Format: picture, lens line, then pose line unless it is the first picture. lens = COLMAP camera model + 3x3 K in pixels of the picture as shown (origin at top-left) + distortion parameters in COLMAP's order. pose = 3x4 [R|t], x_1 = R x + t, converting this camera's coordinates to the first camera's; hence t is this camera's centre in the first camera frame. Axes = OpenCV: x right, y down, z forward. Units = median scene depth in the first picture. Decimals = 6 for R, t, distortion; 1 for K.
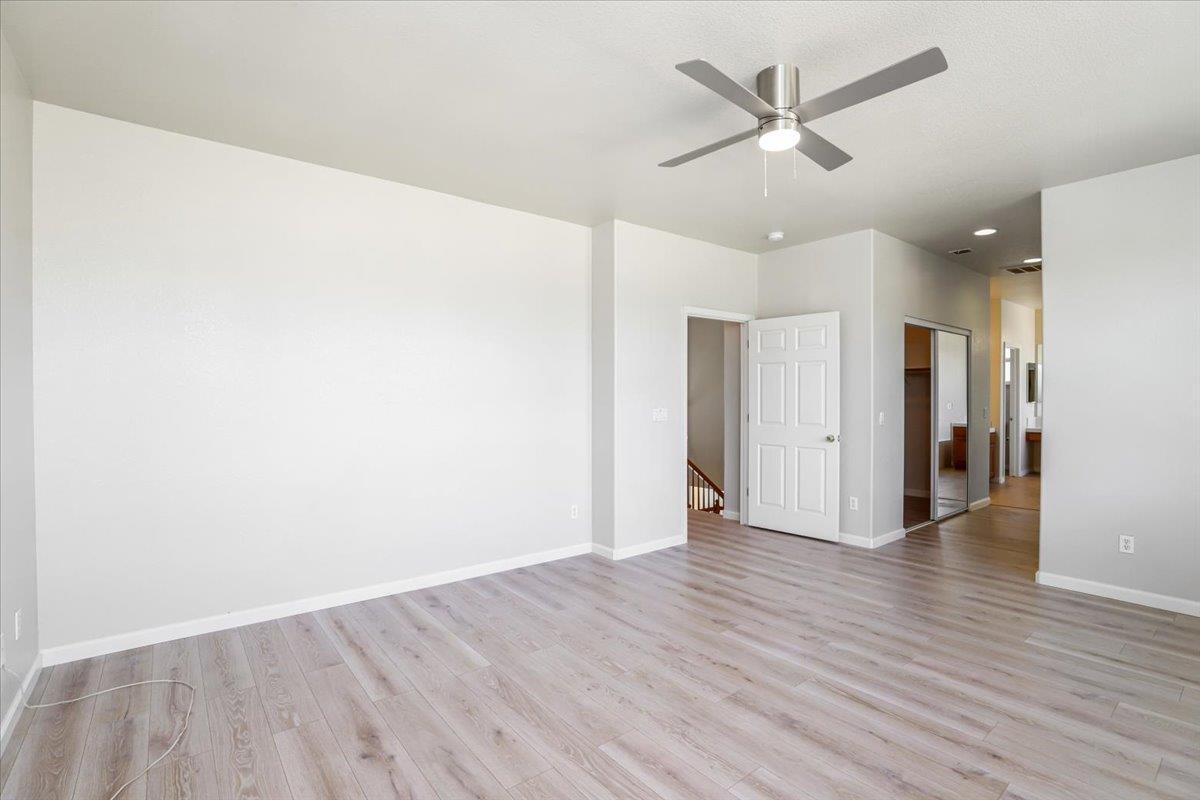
lens RADIAL K [[548.6, 0, 598.6], [0, 548.6, 400.1], [0, 0, 1]] dist [-0.012930, -0.000102]
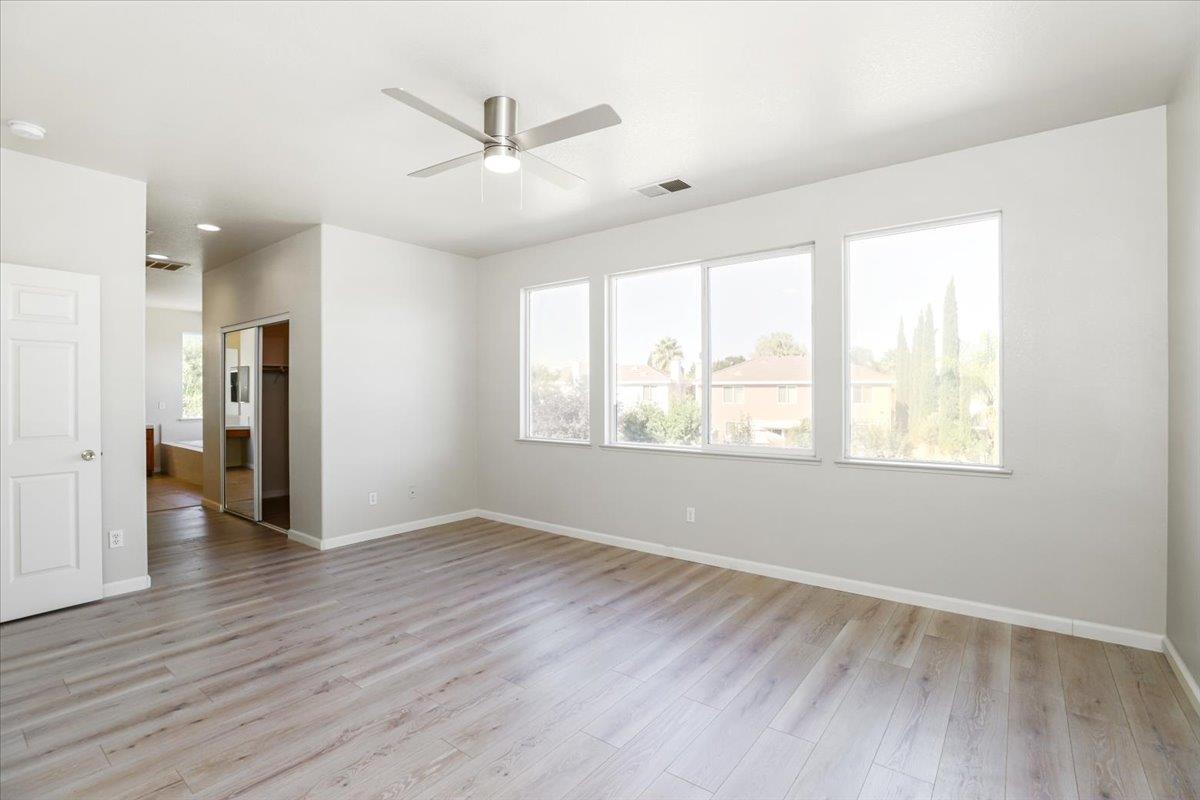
lens RADIAL K [[548.6, 0, 599.2], [0, 548.6, 396.5], [0, 0, 1]] dist [-0.012930, -0.000102]
pose [[-0.217575, 0.001289, 0.976043, -0.591784], [0.009216, 0.999957, 0.000734, 0.002214], [-0.976000, 0.009155, -0.217577, 0.776760]]
